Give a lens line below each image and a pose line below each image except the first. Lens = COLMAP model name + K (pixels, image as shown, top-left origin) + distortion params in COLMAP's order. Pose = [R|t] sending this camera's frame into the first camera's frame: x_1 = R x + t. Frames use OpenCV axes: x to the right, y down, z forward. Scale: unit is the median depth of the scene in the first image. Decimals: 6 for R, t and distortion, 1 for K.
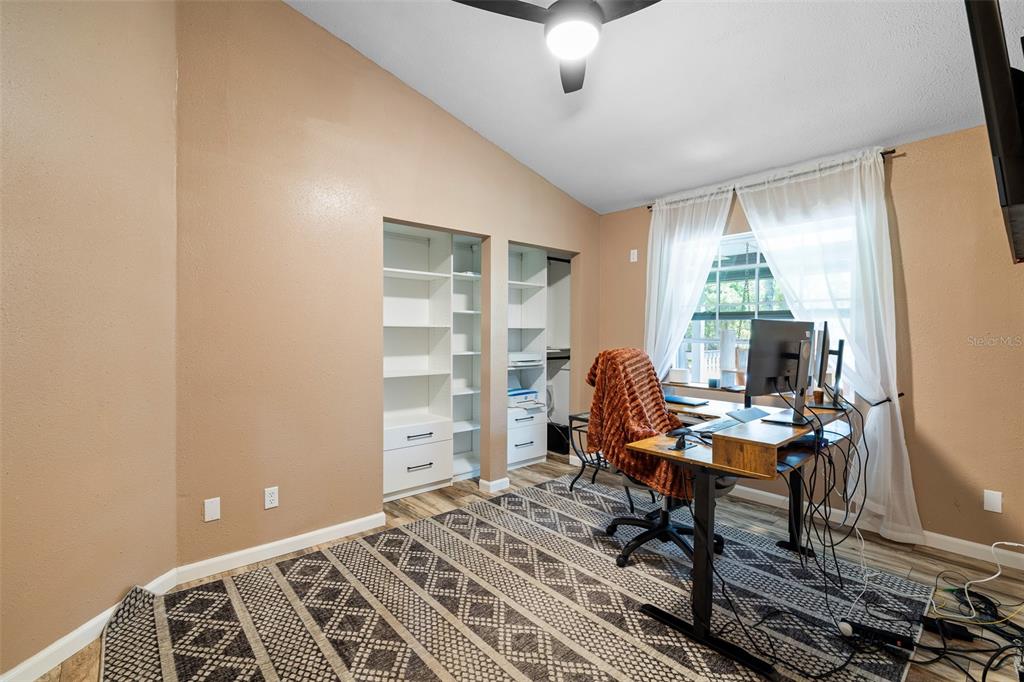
lens RADIAL K [[460.8, 0, 513.2], [0, 460.8, 334.7], [0, 0, 1]] dist [-0.009053, 0.000727]
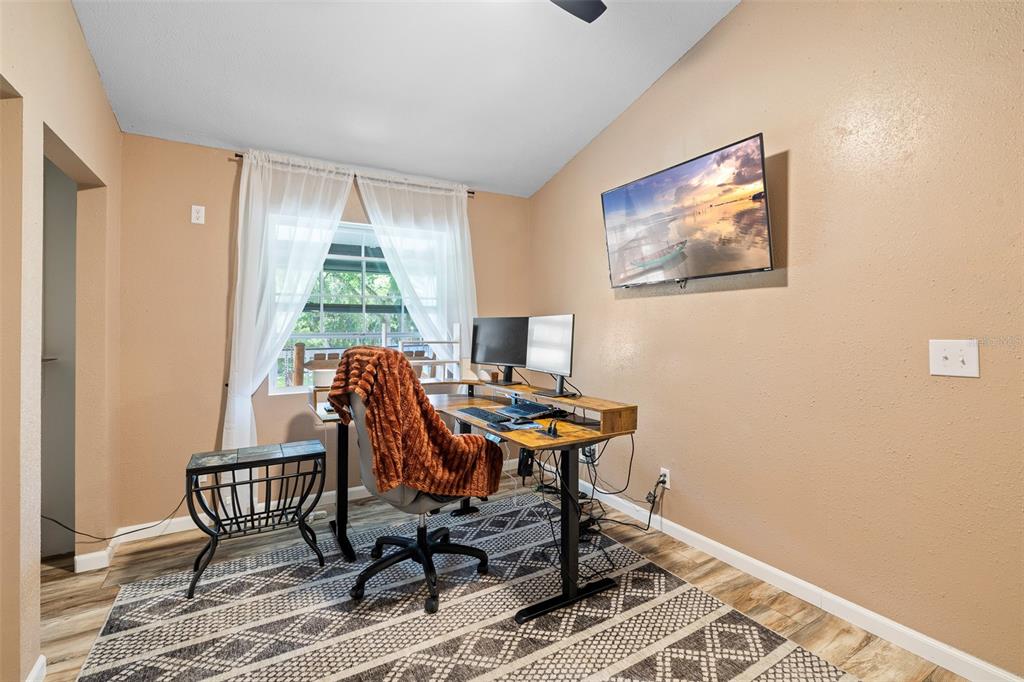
lens RADIAL K [[460.8, 0, 512.3], [0, 460.8, 322.6], [0, 0, 1]] dist [-0.009053, 0.000727]
pose [[0.178024, 0.006001, 0.984008, -0.443601], [0.010143, 0.999917, -0.007933, -0.001979], [-0.983974, 0.011393, 0.177949, 0.576029]]
